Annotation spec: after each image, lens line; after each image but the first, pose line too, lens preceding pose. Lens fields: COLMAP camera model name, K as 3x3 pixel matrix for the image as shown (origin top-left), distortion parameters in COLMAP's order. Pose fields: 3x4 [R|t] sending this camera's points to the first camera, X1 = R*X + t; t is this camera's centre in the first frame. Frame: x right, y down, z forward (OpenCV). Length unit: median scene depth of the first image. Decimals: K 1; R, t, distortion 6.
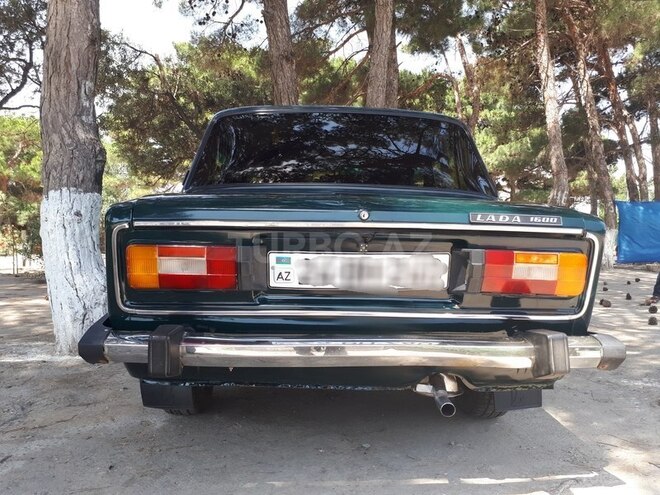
lens RADIAL K [[534.1, 0, 331.6], [0, 534.1, 252.5], [0, 0, 1]] dist [0.019903, -0.020000]
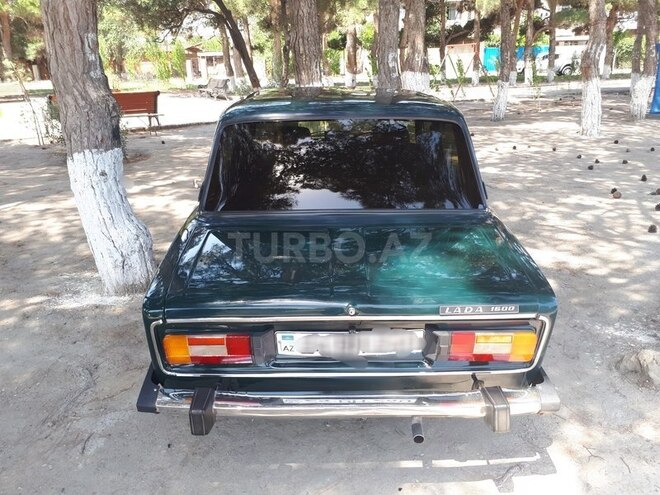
lens RADIAL K [[534.1, 0, 329.1], [0, 534.1, 256.6], [0, 0, 1]] dist [0.019903, -0.020000]
pose [[0.998603, -0.012629, -0.051308, 0.058411], [0.028519, 0.946262, 0.322142, -0.460161], [0.044482, -0.323155, 0.945300, -0.086637]]
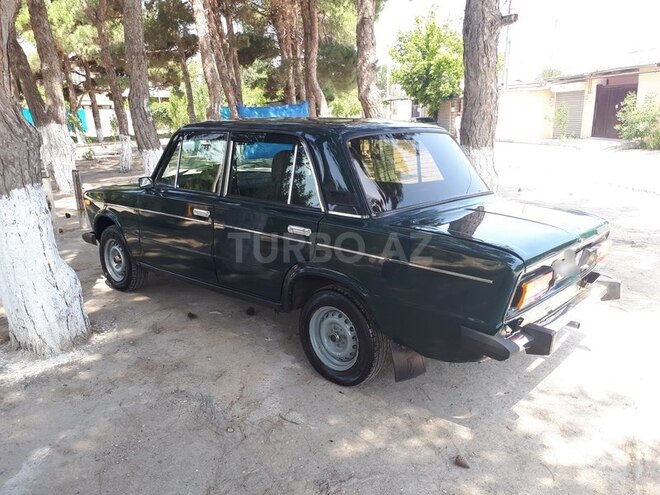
lens RADIAL K [[534.1, 0, 329.8], [0, 534.1, 254.3], [0, 0, 1]] dist [0.019903, -0.020000]
pose [[0.703540, -0.192337, 0.684133, -1.449808], [0.033569, 0.970598, 0.238352, -0.380455], [-0.709862, -0.144725, 0.689311, -0.012558]]
